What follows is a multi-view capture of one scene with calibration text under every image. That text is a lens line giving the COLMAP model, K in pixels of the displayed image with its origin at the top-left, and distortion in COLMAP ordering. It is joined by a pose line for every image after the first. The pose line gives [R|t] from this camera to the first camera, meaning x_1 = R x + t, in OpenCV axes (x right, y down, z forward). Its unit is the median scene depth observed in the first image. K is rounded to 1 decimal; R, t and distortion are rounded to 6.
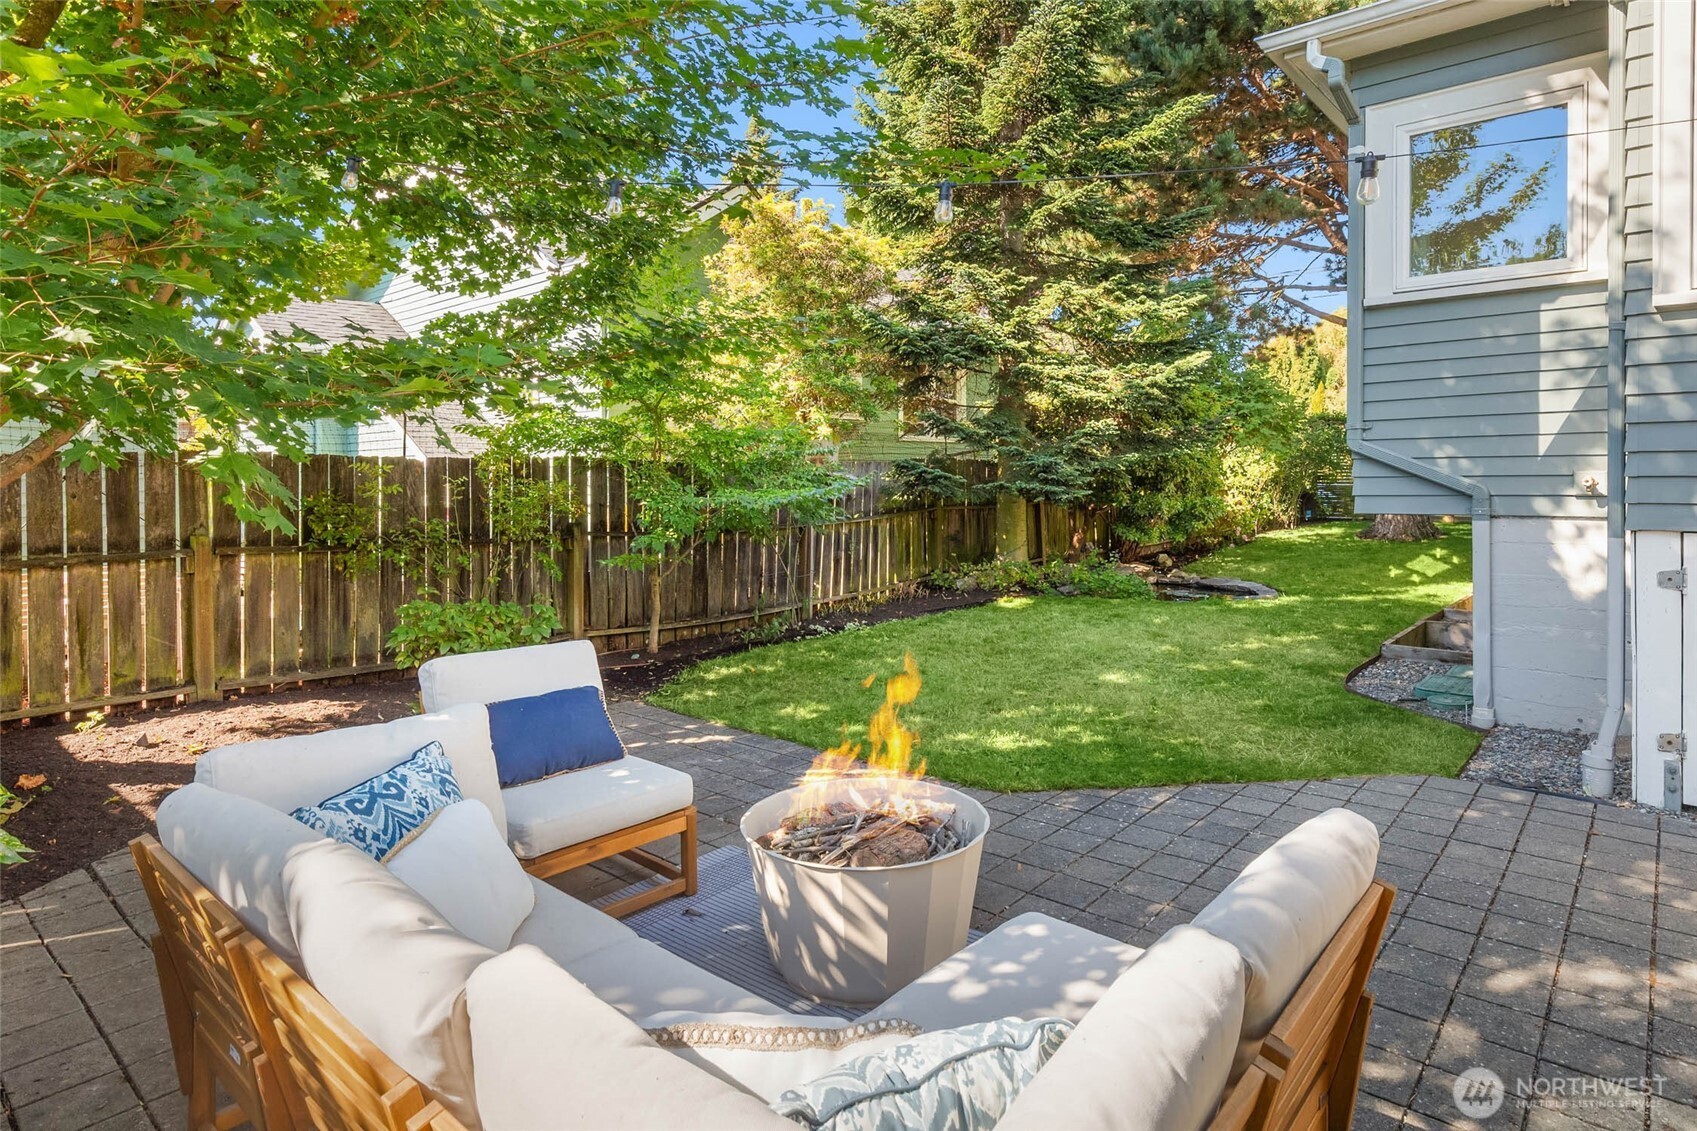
lens RADIAL K [[983.8, 0, 805.8], [0, 983.8, 497.3], [0, 0, 1]] dist [-0.001011, -0.000153]
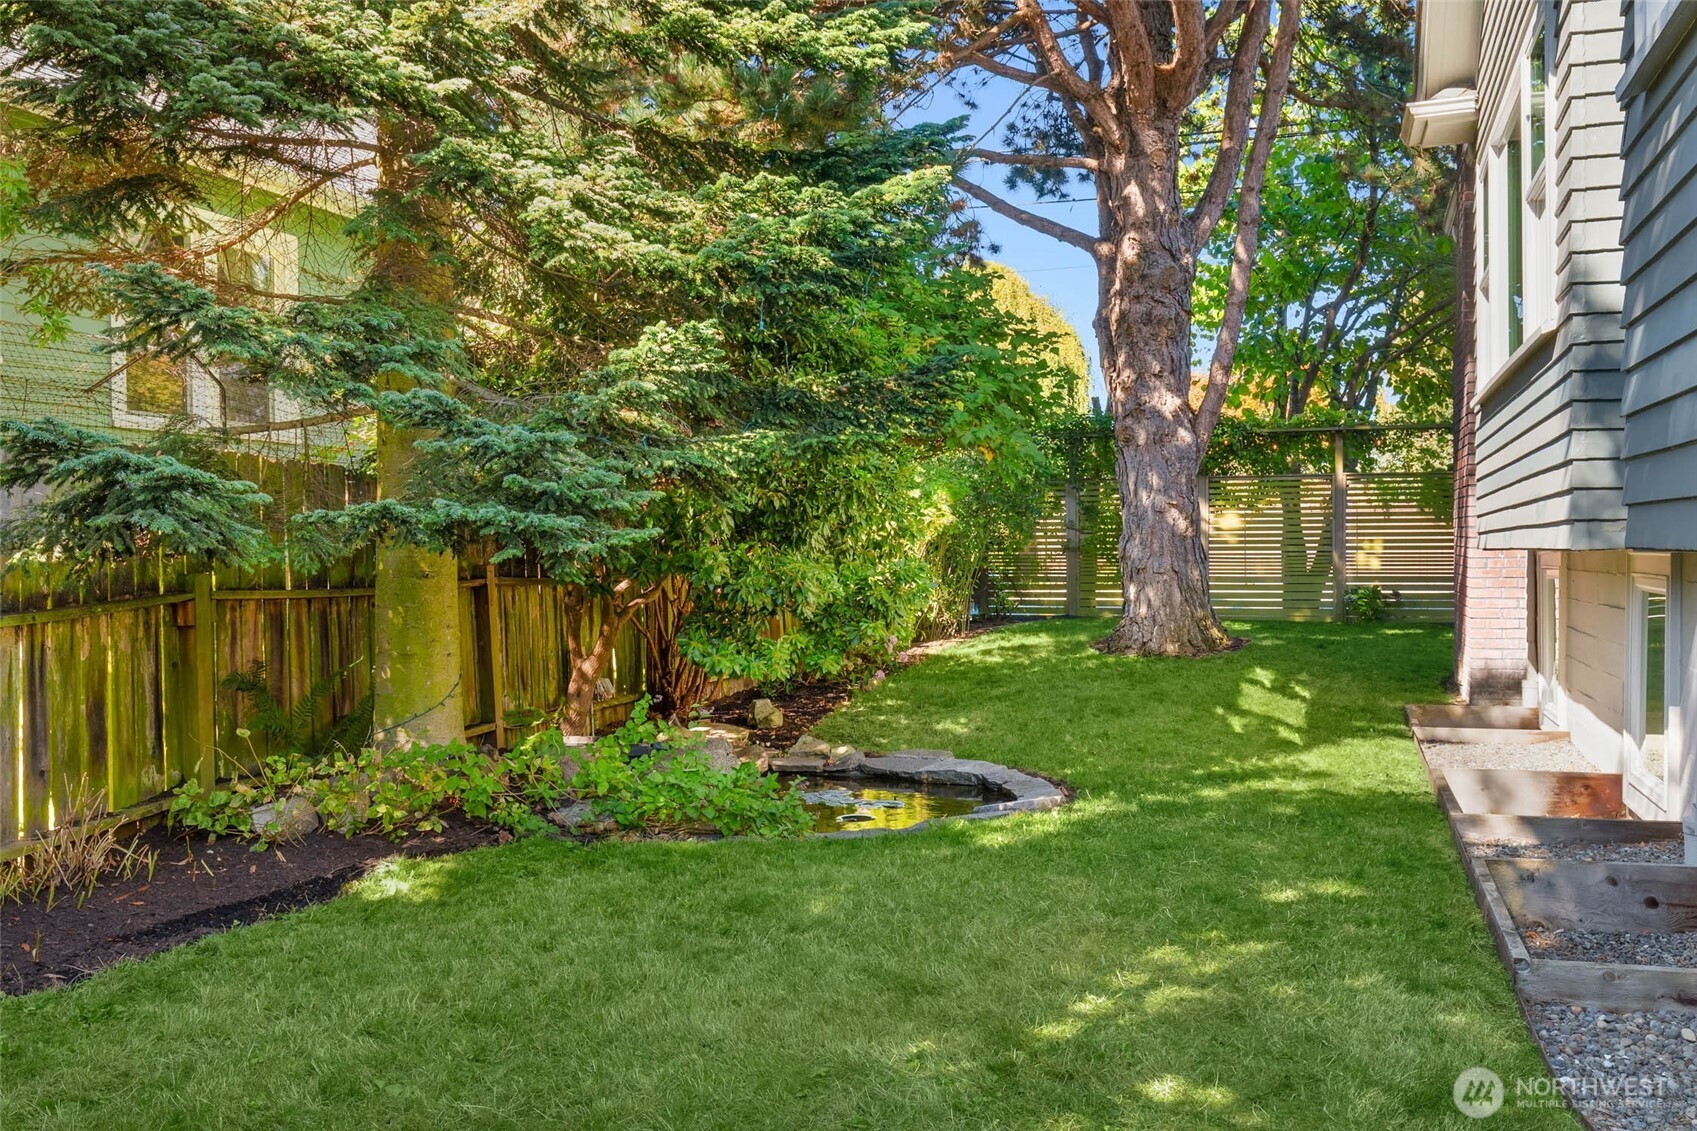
lens RADIAL K [[1650.8, 0, 845.8], [0, 1650.8, 572.4], [0, 0, 1]] dist [-0.021635, 0.000000]
pose [[0.895783, -0.003835, 0.444475, 0.085725], [0.010456, 0.999868, -0.012445, 0.013161], [-0.444368, 0.015795, 0.895705, 0.410810]]
